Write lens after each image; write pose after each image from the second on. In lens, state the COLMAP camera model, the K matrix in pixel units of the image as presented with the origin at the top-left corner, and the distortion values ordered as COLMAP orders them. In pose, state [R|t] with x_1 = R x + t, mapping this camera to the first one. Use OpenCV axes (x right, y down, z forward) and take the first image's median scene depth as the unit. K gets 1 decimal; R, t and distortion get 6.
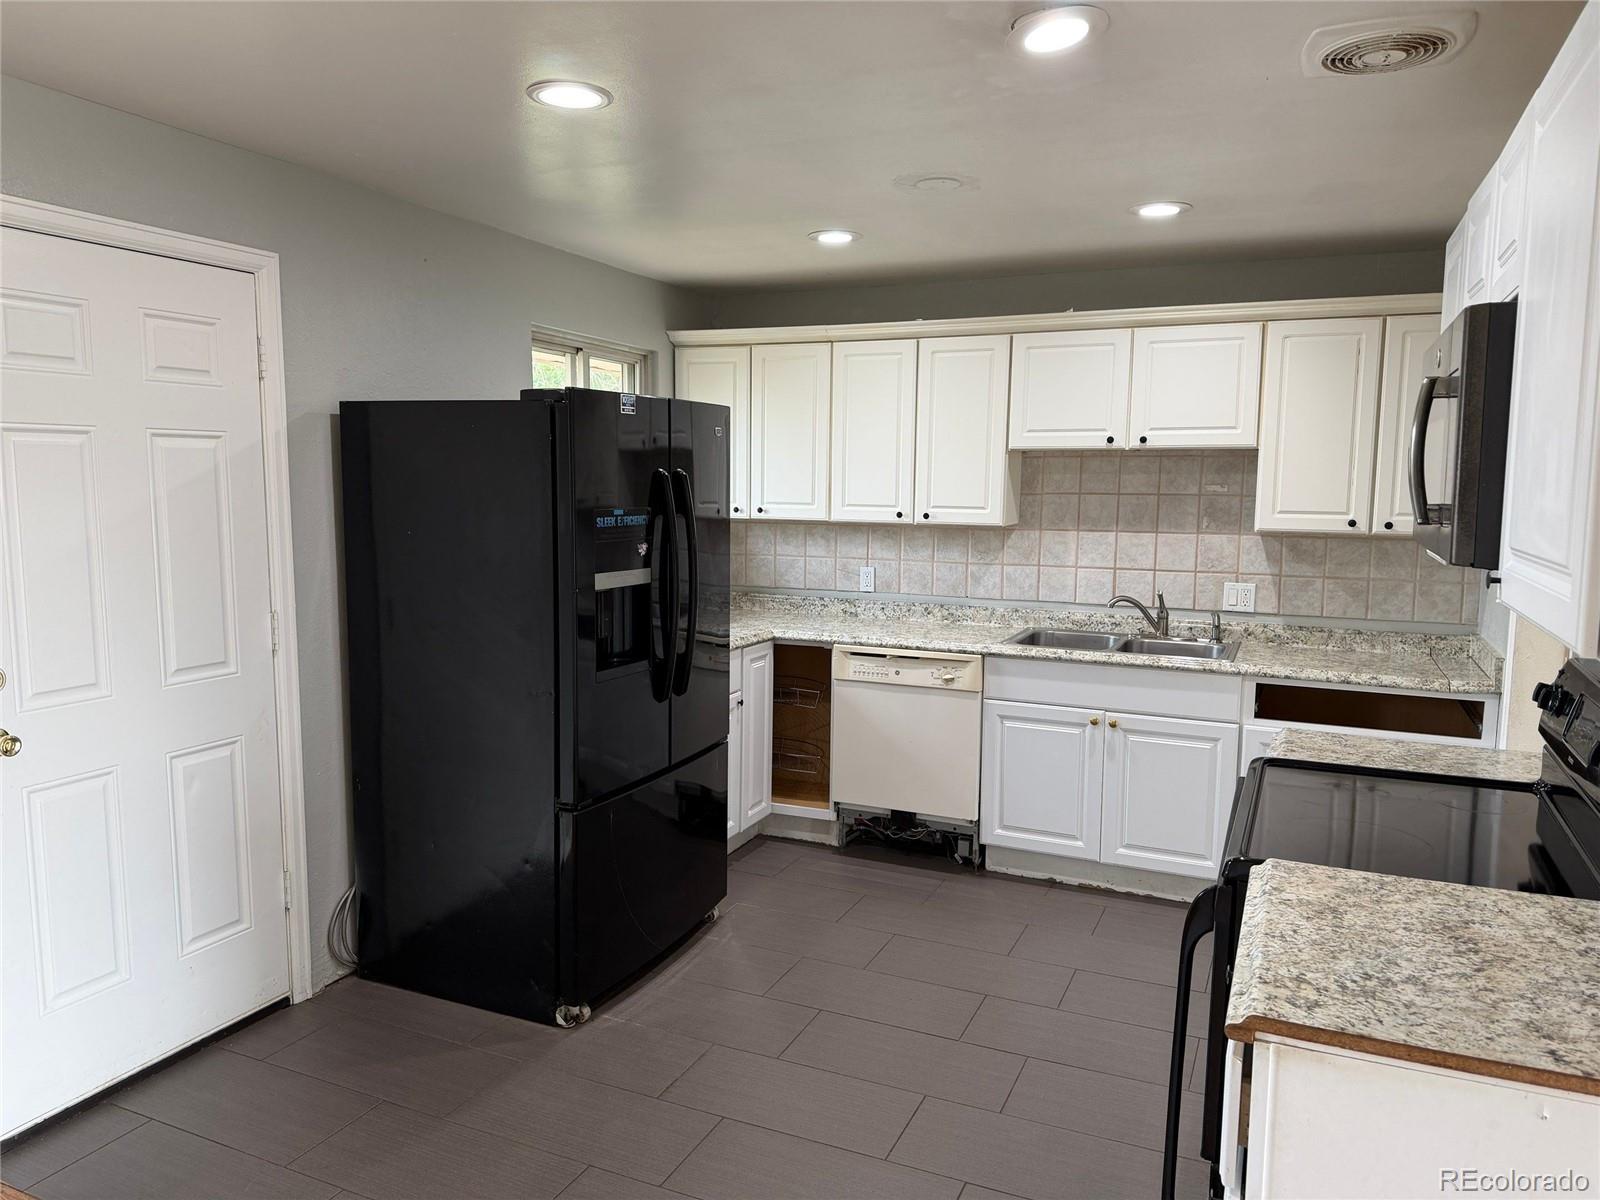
lens RADIAL K [[1132.6, 0, 782.9], [0, 1132.6, 605.0], [0, 0, 1]] dist [0.037440, -0.033675]
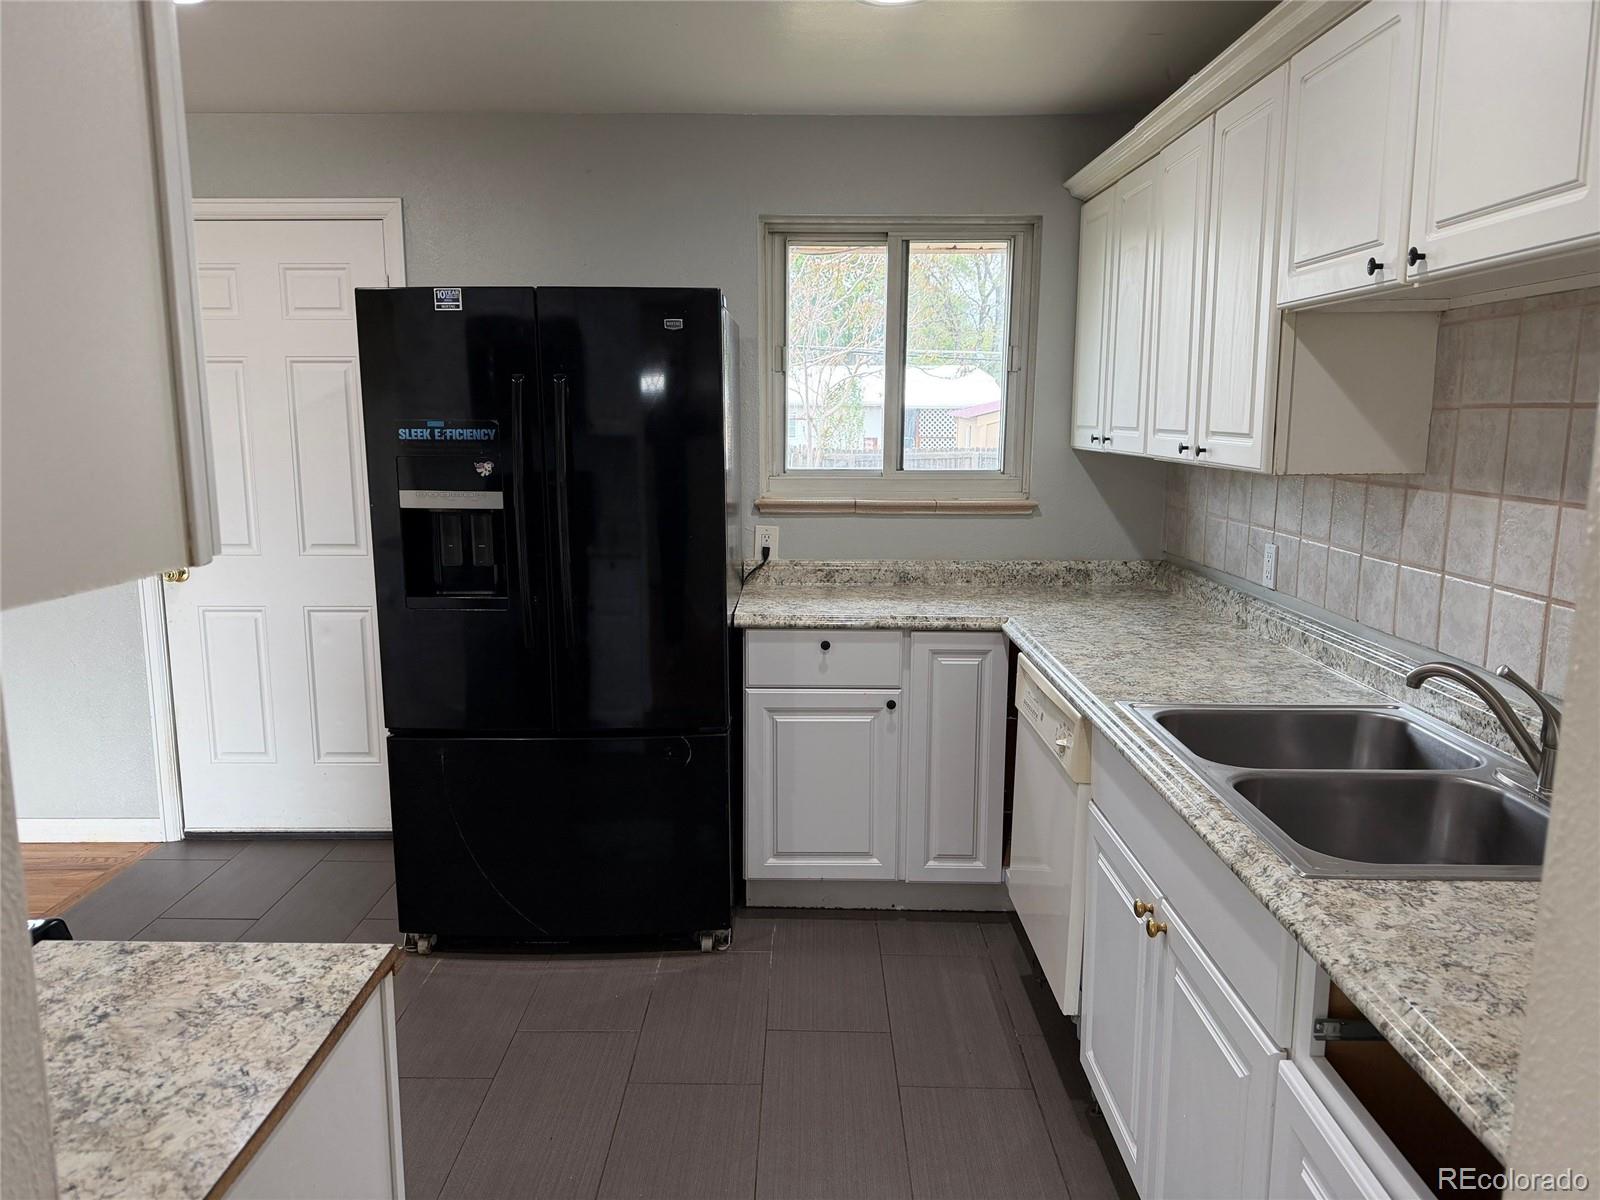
lens RADIAL K [[1132.6, 0, 787.0], [0, 1132.6, 600.8], [0, 0, 1]] dist [0.037440, -0.033675]
pose [[0.400613, 0.141864, -0.905198, 0.593948], [-0.101654, 0.988724, 0.109965, -0.052461], [0.910591, 0.047964, 0.410516, 0.659686]]
